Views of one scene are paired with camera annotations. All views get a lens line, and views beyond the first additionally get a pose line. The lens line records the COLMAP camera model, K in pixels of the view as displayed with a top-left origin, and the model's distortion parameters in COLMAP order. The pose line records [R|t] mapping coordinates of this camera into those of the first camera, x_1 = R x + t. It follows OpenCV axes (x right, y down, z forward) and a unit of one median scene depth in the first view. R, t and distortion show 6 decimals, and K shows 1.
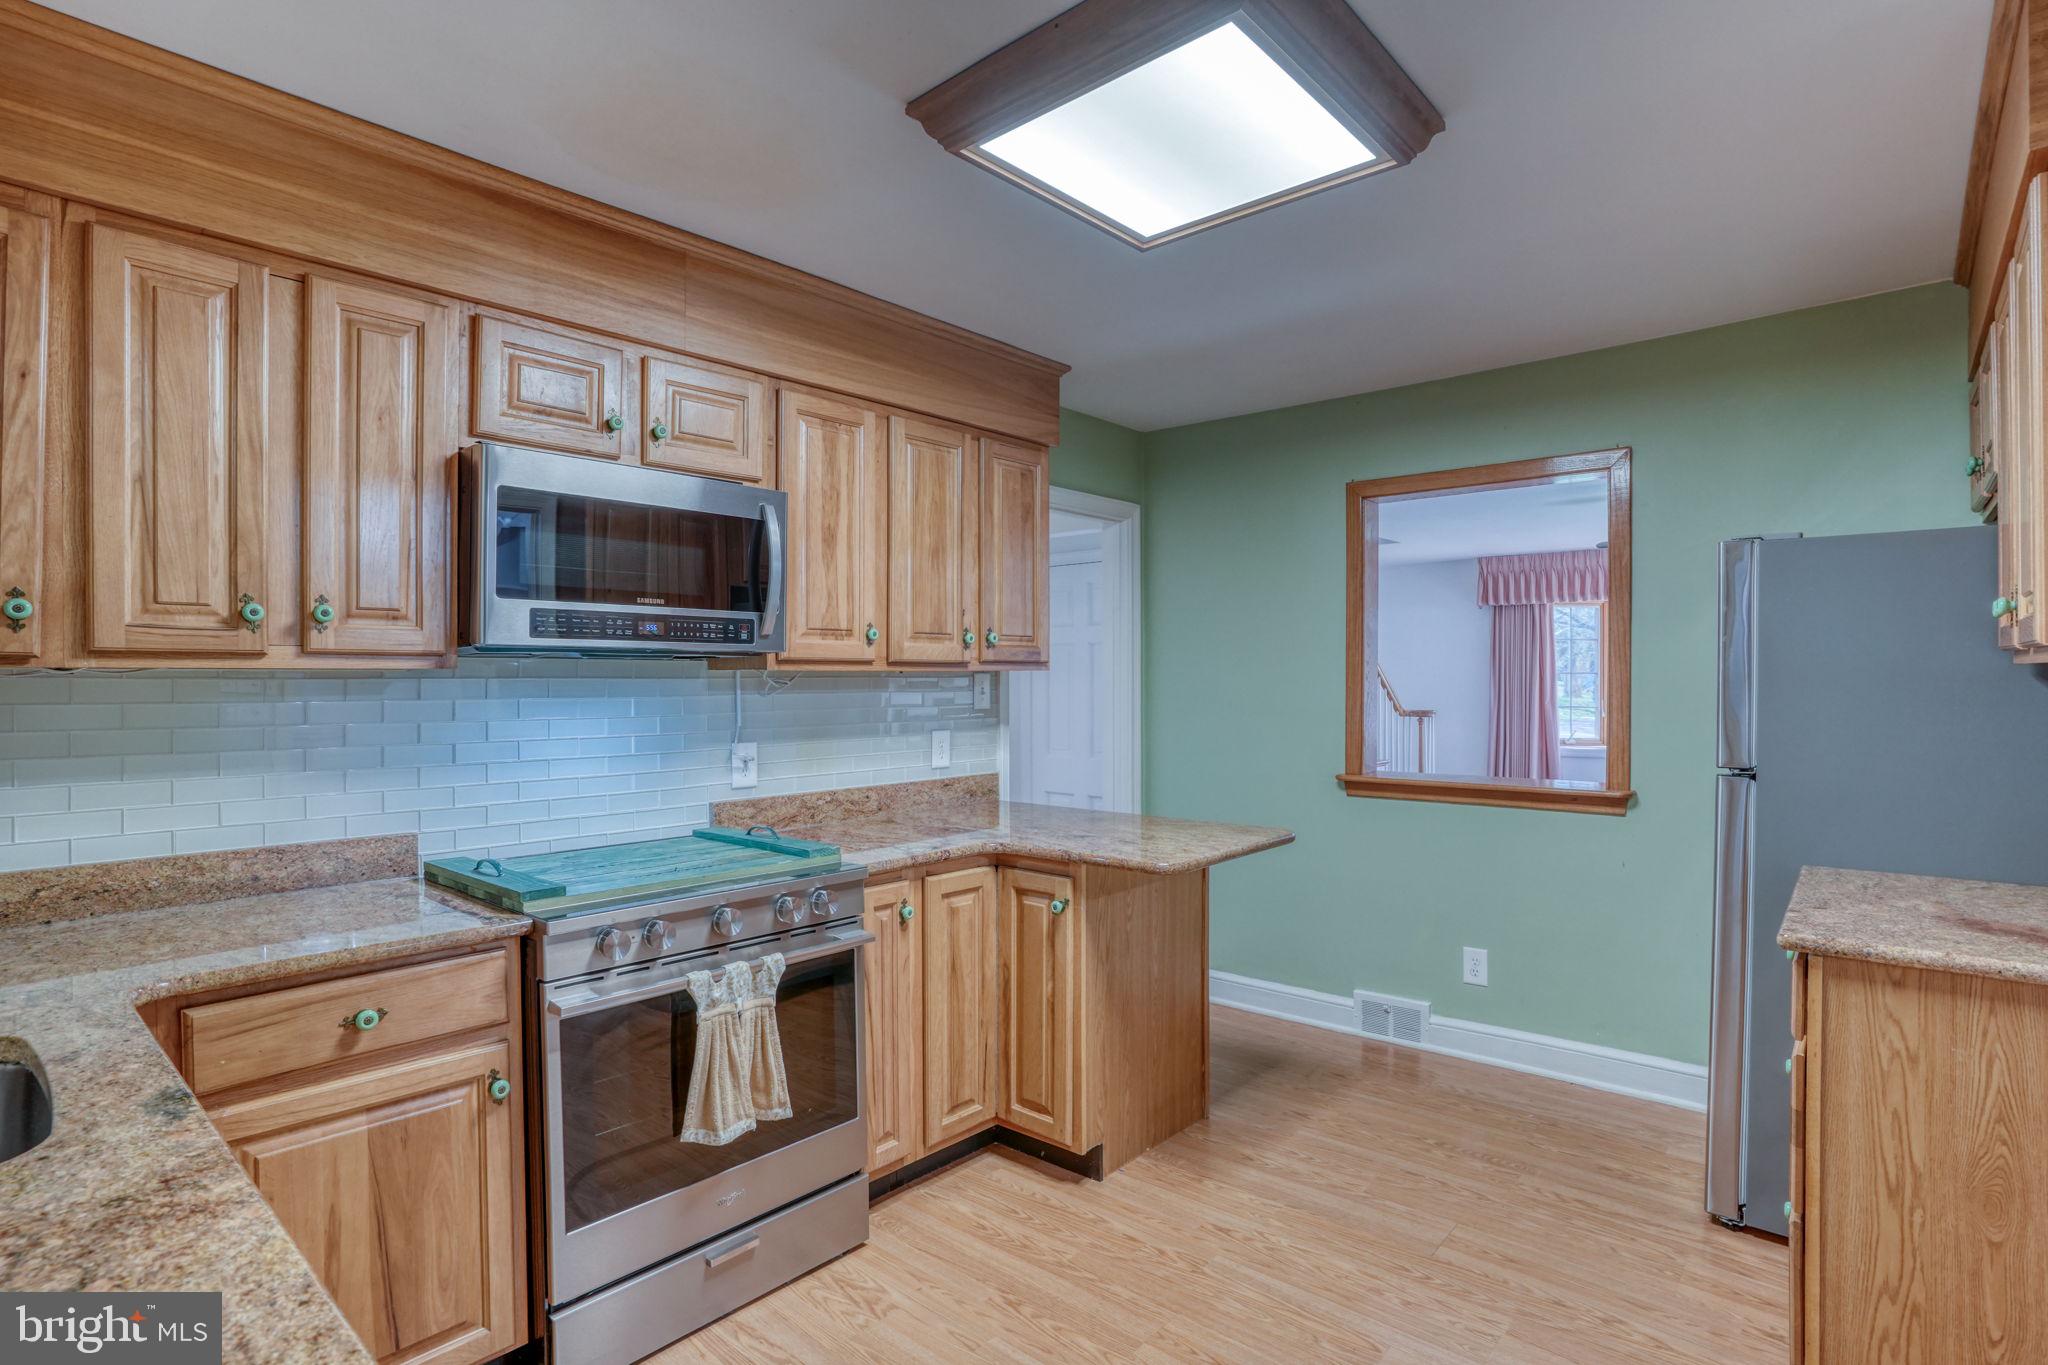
lens RADIAL K [[1015.1, 0, 1034.7], [0, 1015.1, 678.3], [0, 0, 1]] dist [-0.076340, 0.034748]
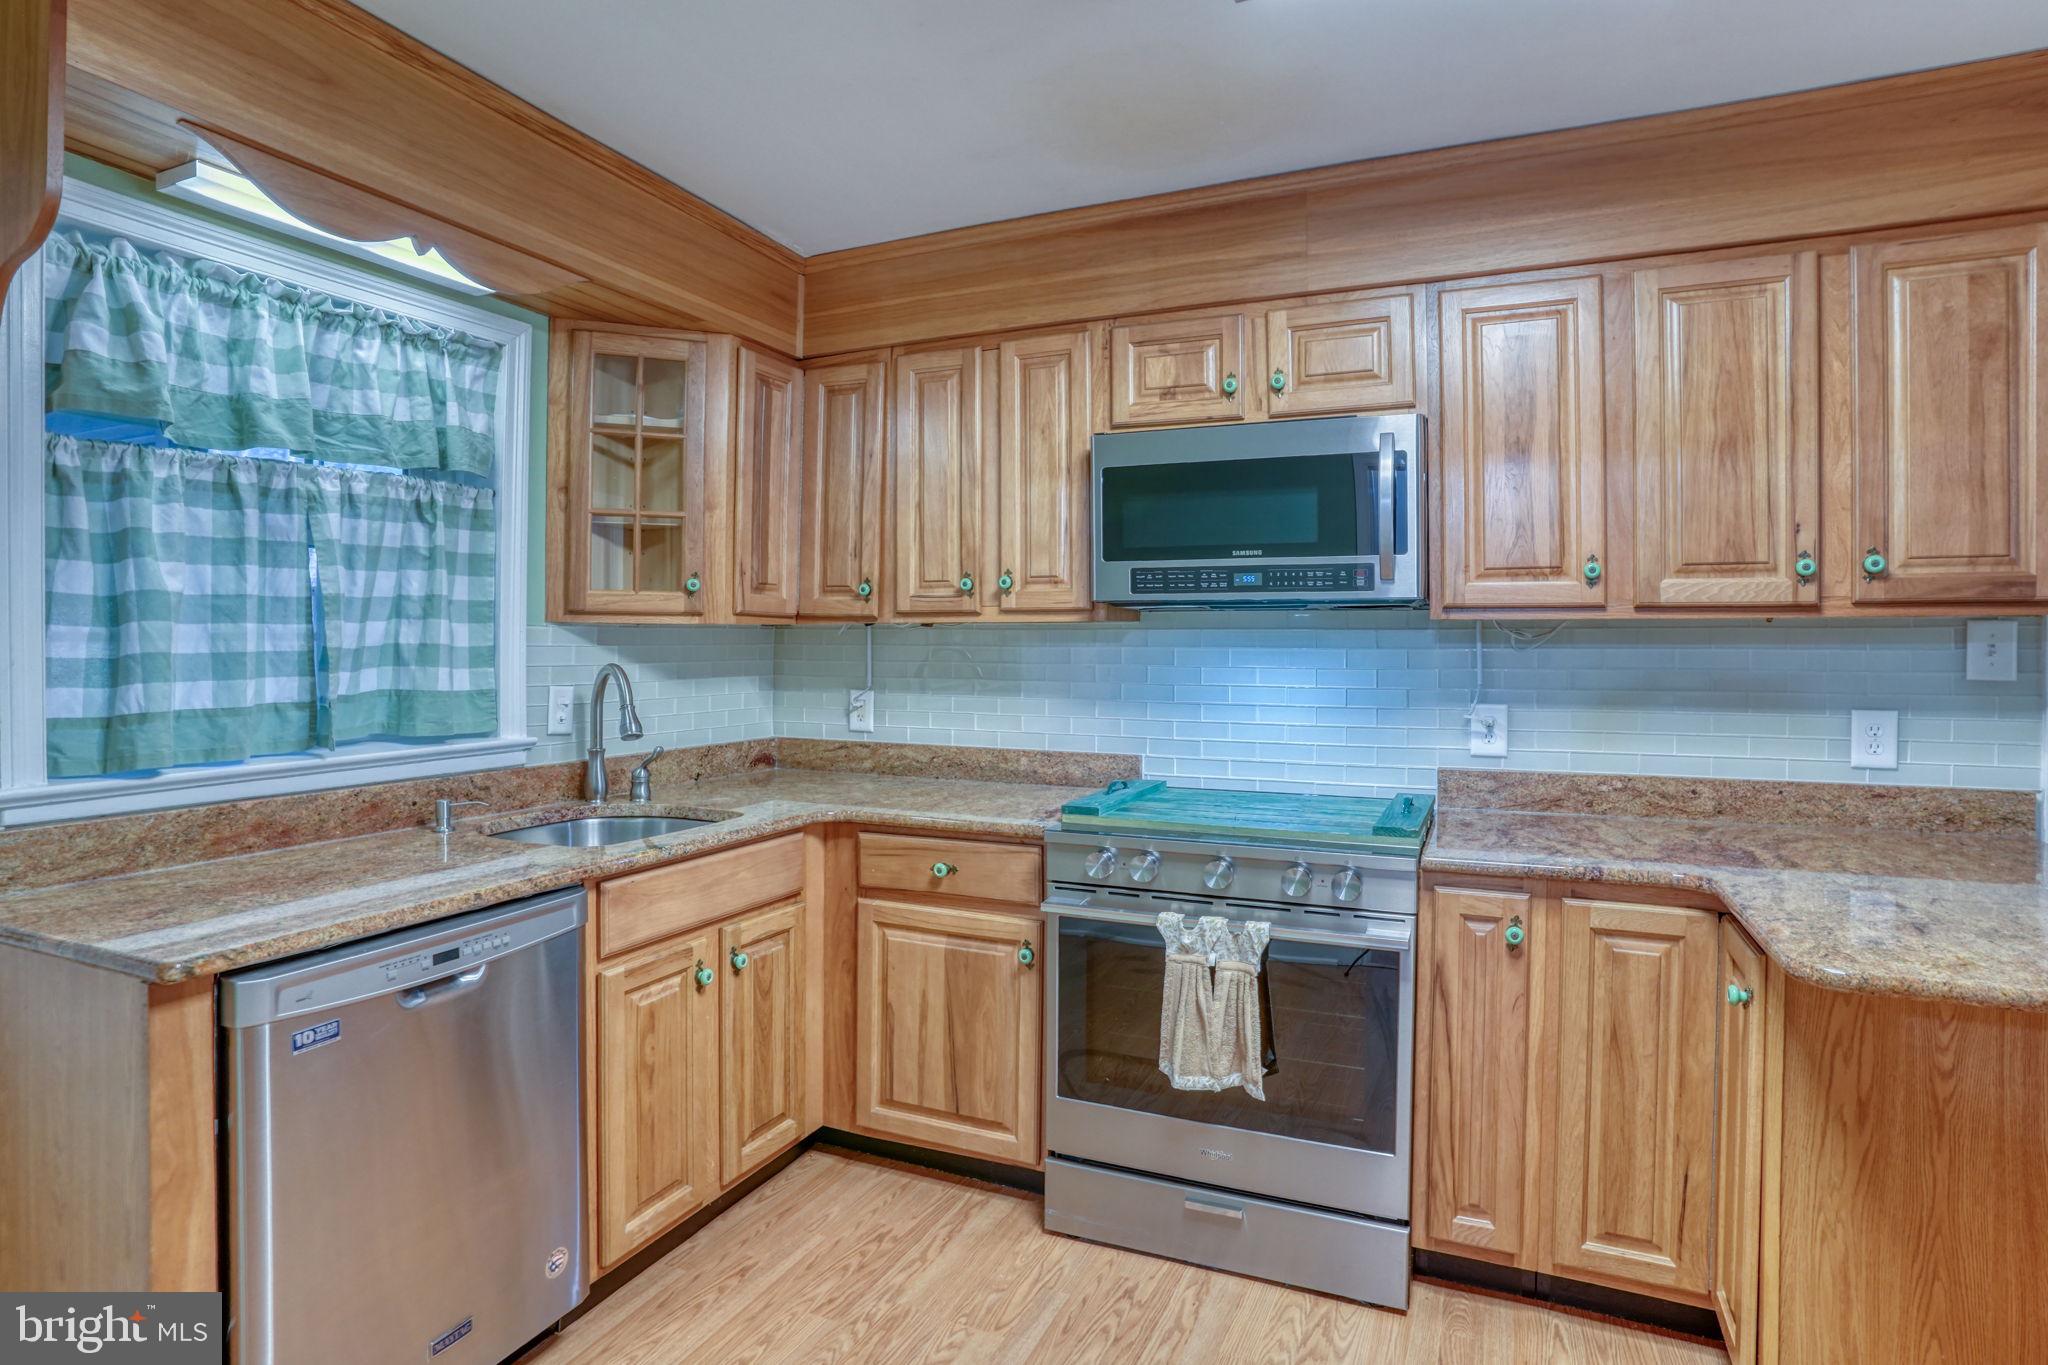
lens RADIAL K [[1170.3, 0, 1303.2], [0, 1170.3, 641.2], [0, 0, 1]] dist [-0.052077, 0.011319]
pose [[0.346088, 0.003865, -0.938194, 0.789344], [-0.000686, 0.999992, 0.003867, 0.008333], [0.938202, -0.000695, 0.346088, 0.671580]]
